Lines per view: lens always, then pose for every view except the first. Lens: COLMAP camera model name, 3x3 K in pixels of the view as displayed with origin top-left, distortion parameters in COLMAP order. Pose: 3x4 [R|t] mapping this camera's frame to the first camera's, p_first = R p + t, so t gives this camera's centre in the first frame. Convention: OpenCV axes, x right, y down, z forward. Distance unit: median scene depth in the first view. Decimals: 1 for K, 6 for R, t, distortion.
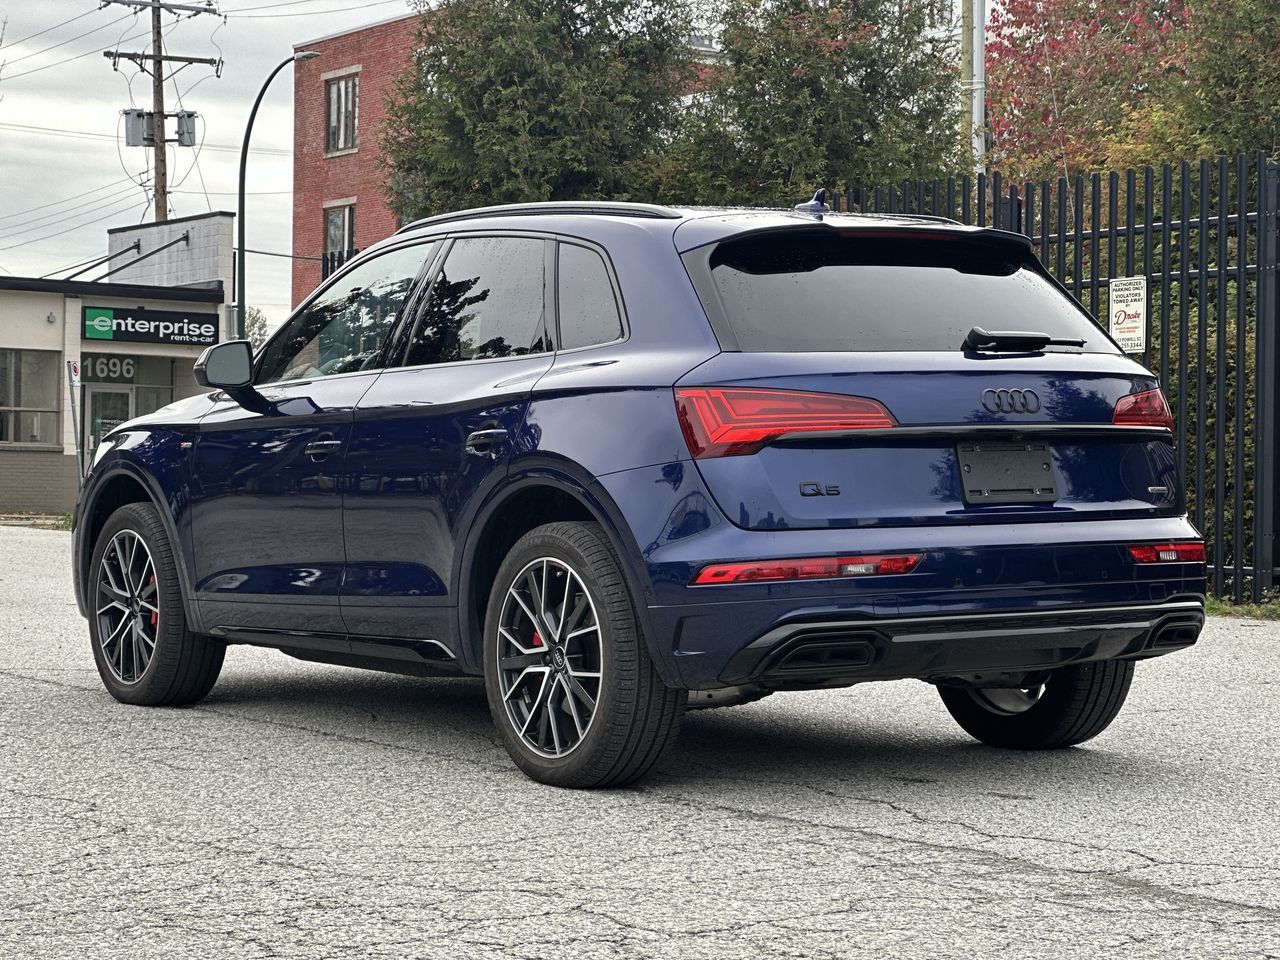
lens RADIAL K [[2827.6, 0, 634.9], [0, 2827.6, 518.8], [0, 0, 1]] dist [0.099820, 0.640505]
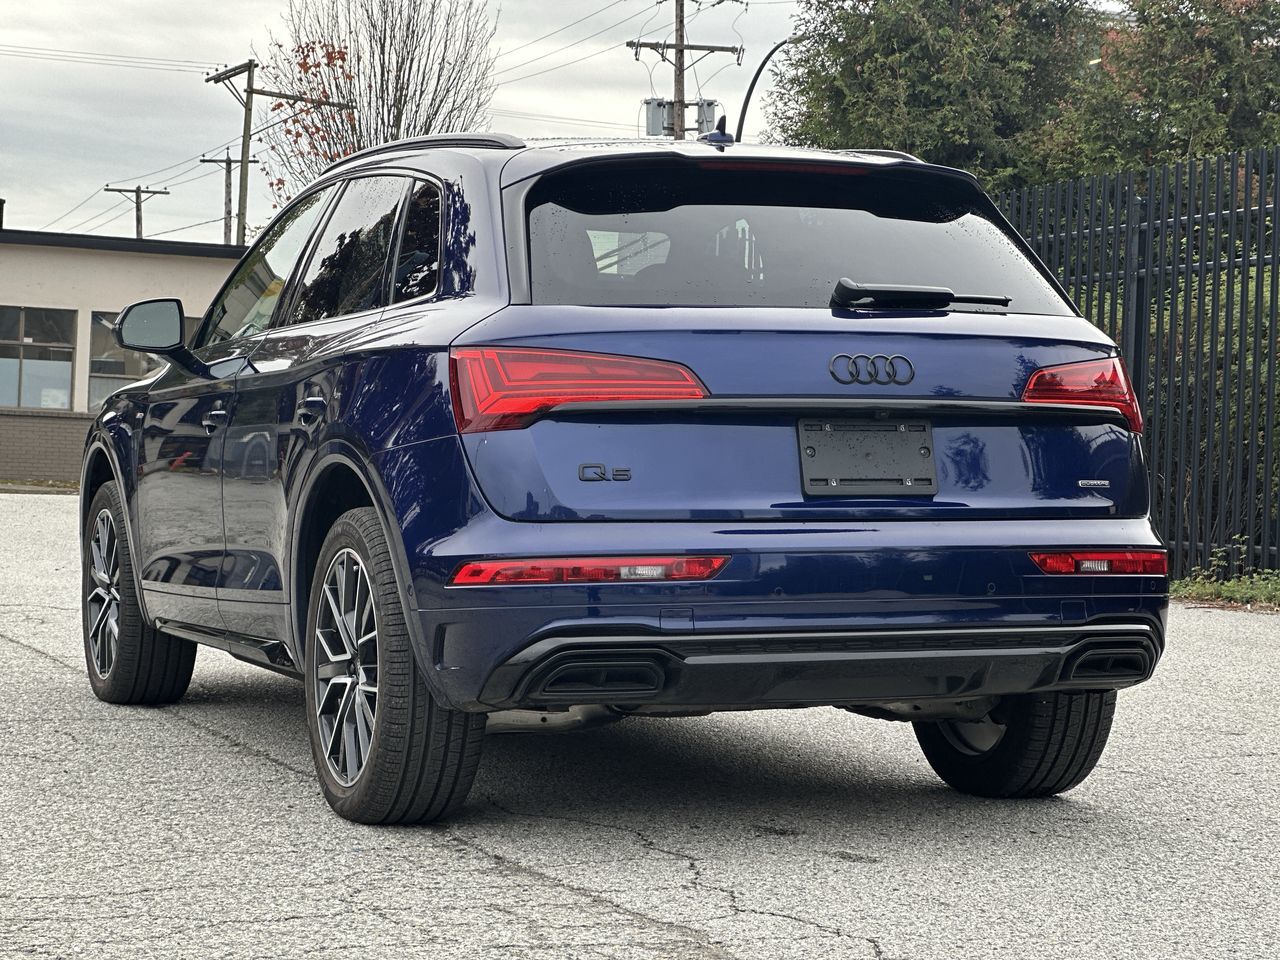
lens RADIAL K [[2827.6, 0, 634.9], [0, 2827.6, 518.8], [0, 0, 1]] dist [0.099820, 0.640505]
pose [[0.977665, 0.023110, -0.208896, 0.227677], [-0.022760, 0.999733, 0.004079, -0.000675], [0.208934, 0.000767, 0.977929, 0.188616]]
